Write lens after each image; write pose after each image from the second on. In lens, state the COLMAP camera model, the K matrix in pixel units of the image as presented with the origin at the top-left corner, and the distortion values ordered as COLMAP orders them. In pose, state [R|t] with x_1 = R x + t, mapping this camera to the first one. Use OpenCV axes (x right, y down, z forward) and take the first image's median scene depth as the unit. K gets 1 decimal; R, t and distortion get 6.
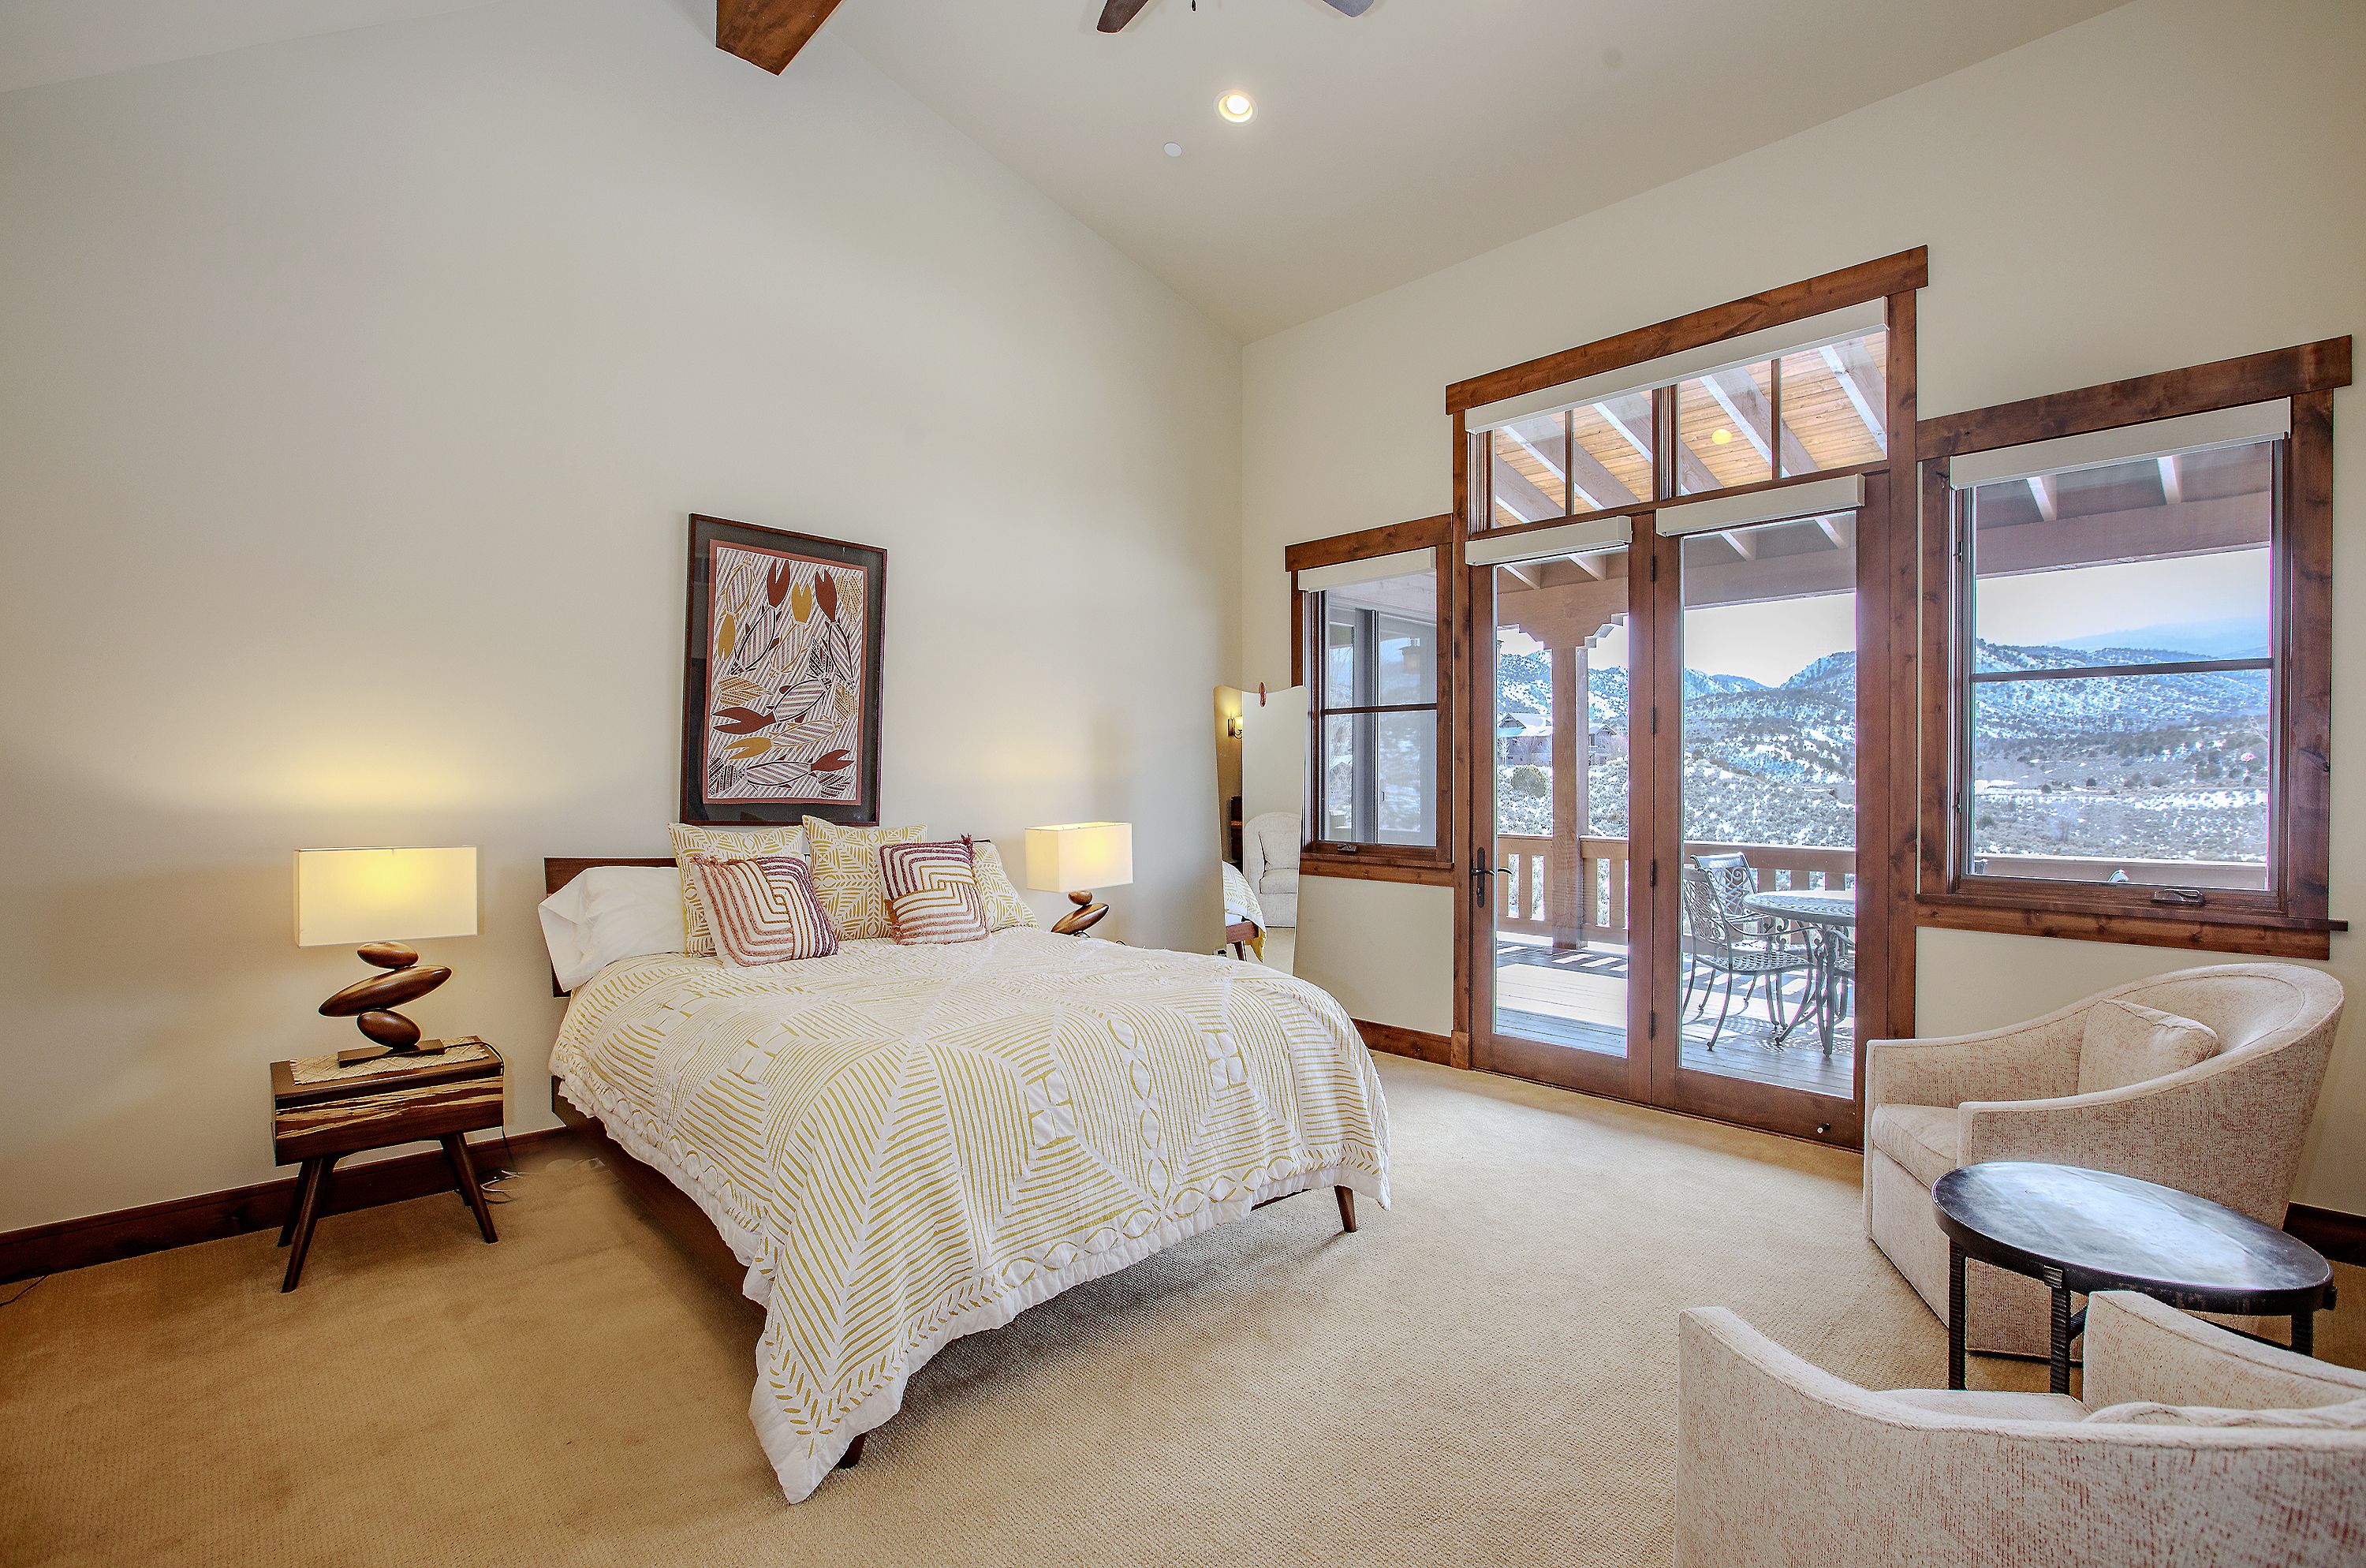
lens RADIAL K [[1063.7, 0, 1180.2], [0, 1063.7, 780.9], [0, 0, 1]] dist [-0.021836, 0.001409]
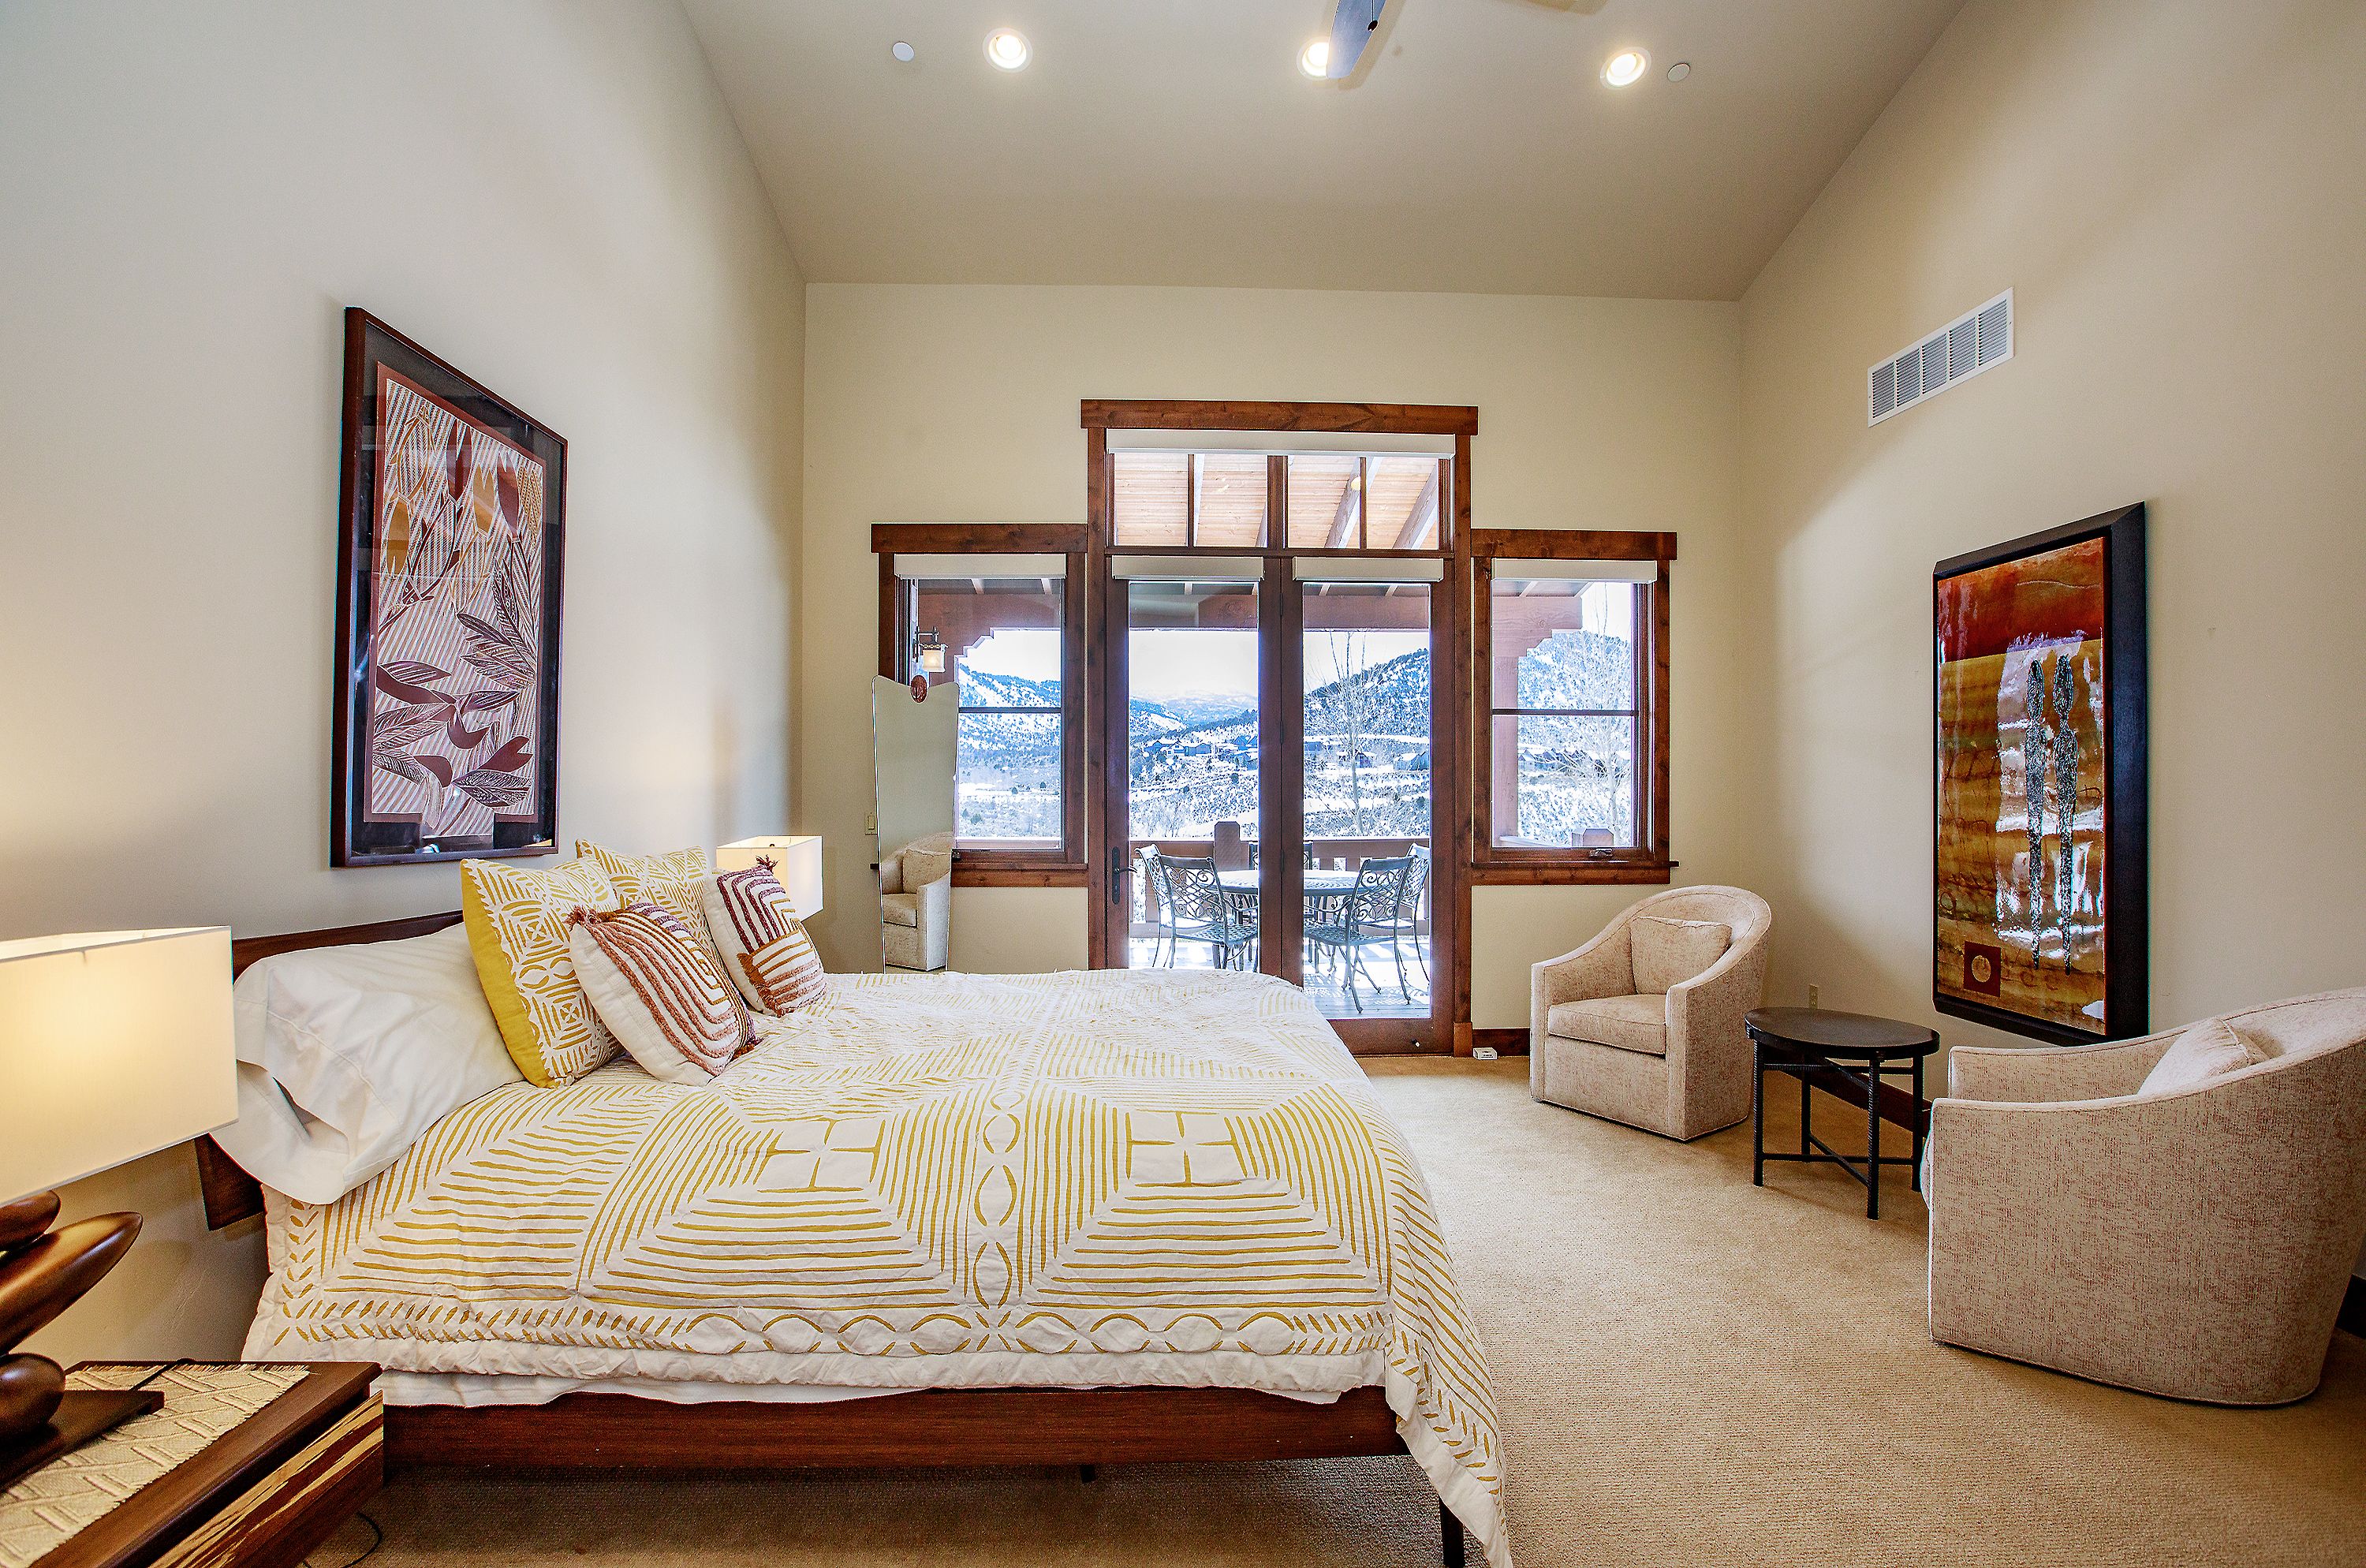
lens RADIAL K [[1063.7, 0, 1170.3], [0, 1063.7, 785.3], [0, 0, 1]] dist [-0.021836, 0.001409]
pose [[0.676248, -0.003442, 0.736666, -0.558233], [0.004809, 0.999988, 0.000259, 0.001546], [-0.736658, 0.003367, 0.676257, 0.296548]]
